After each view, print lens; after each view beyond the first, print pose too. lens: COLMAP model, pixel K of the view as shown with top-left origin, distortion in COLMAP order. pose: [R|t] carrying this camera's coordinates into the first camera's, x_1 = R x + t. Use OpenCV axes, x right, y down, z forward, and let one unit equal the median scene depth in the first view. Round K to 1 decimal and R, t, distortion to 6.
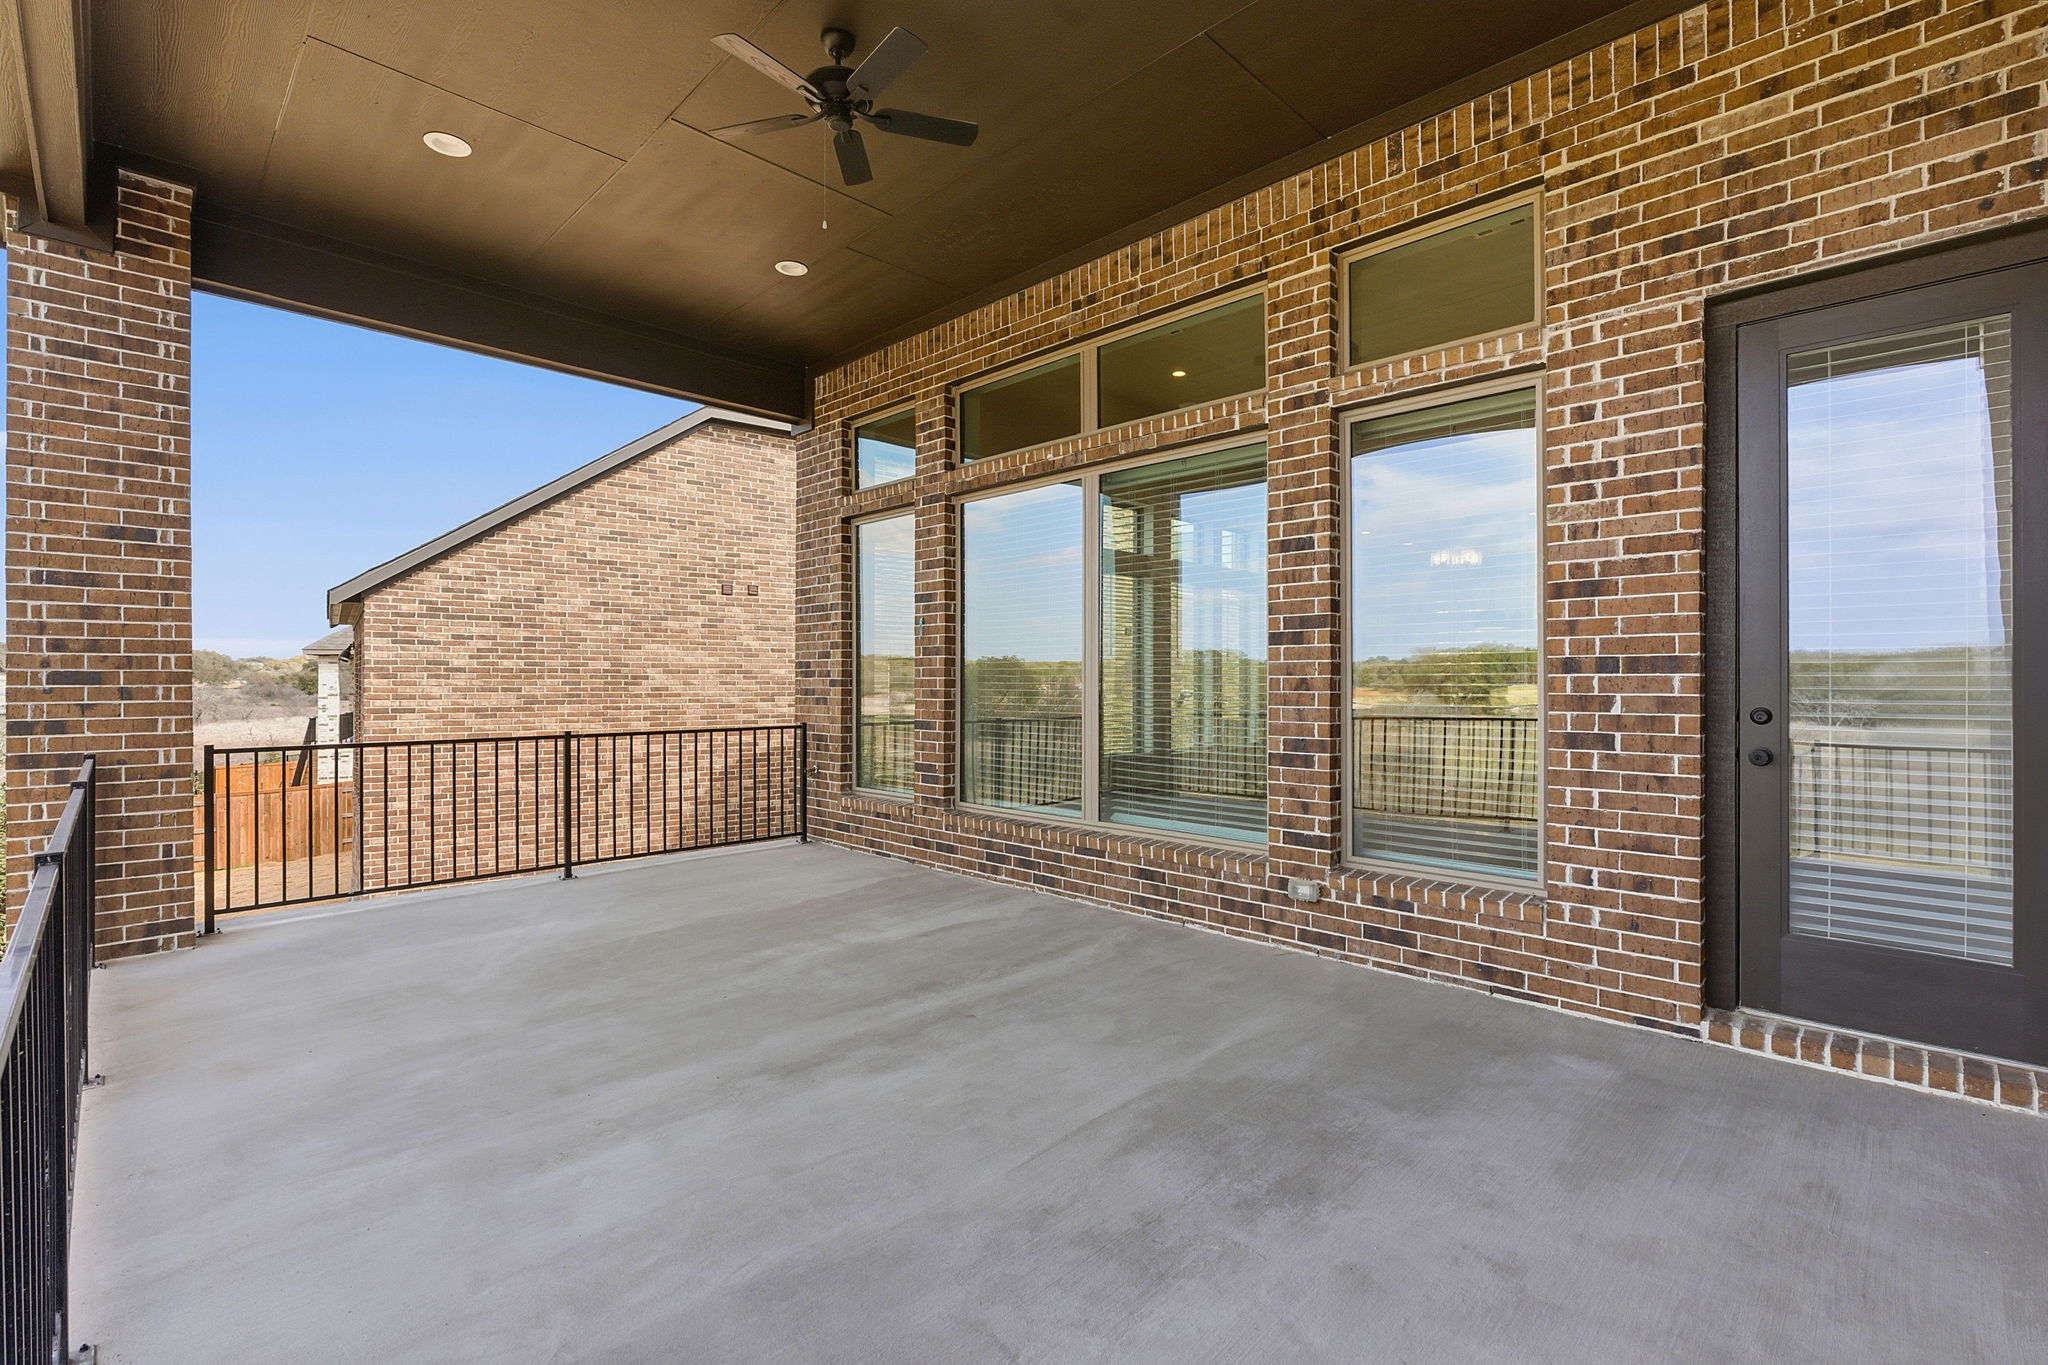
lens RADIAL K [[917.2, 0, 1030.3], [0, 917.2, 672.1], [0, 0, 1]] dist [-0.007365, 0.001061]
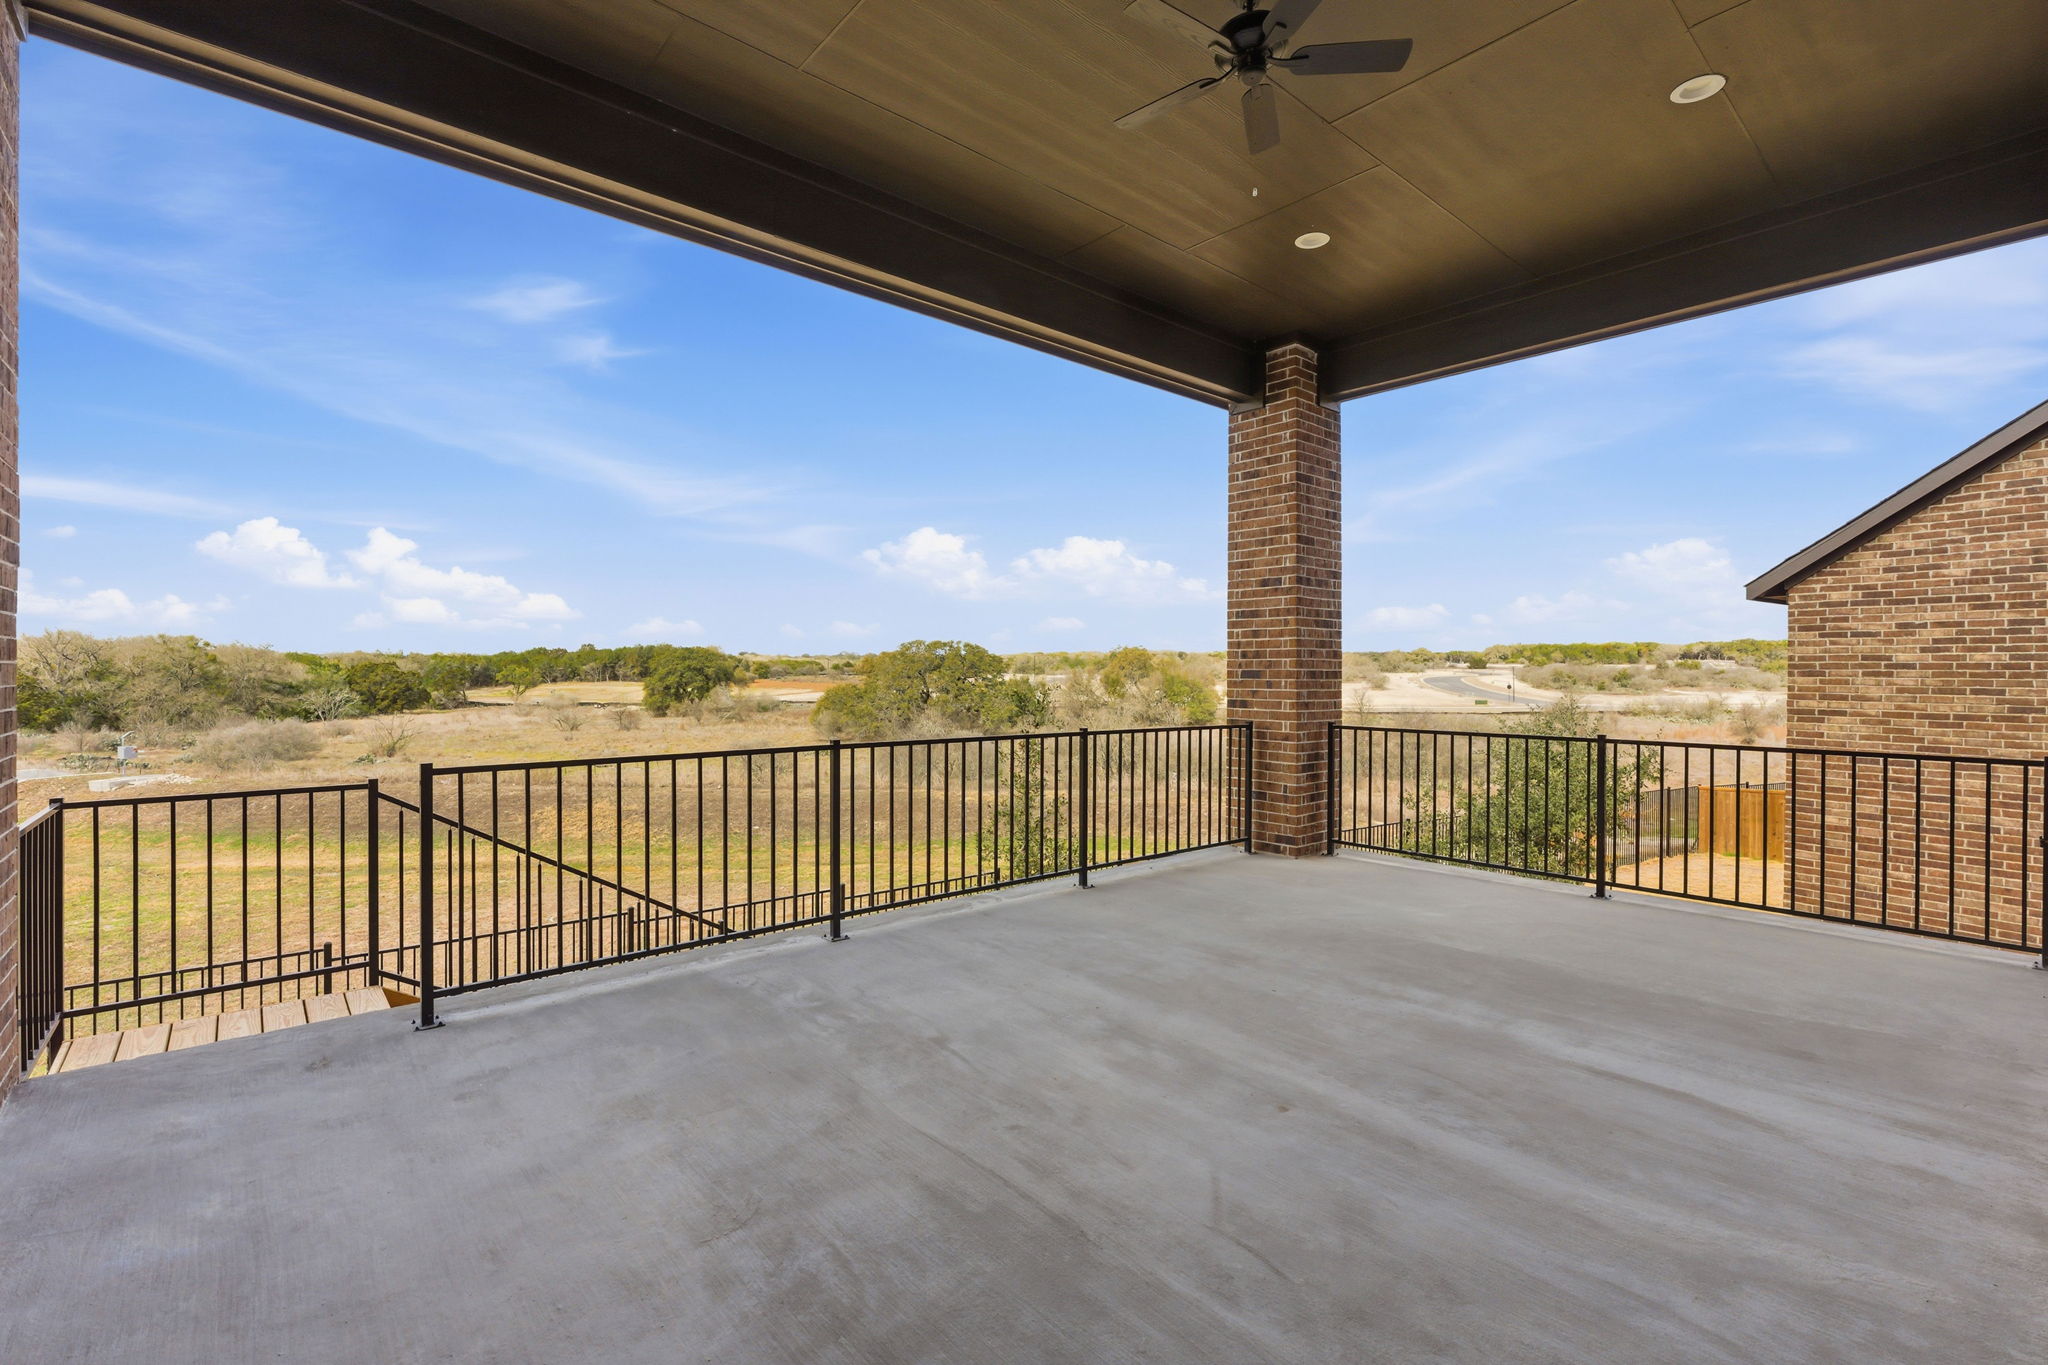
lens RADIAL K [[917.2, 0, 1031.6], [0, 917.2, 687.5], [0, 0, 1]] dist [-0.007365, 0.001061]
pose [[-0.079005, 0.015926, -0.996747, 0.523635], [0.003654, 0.999870, 0.015686, 0.002153], [0.996868, -0.002403, -0.079053, 0.614023]]
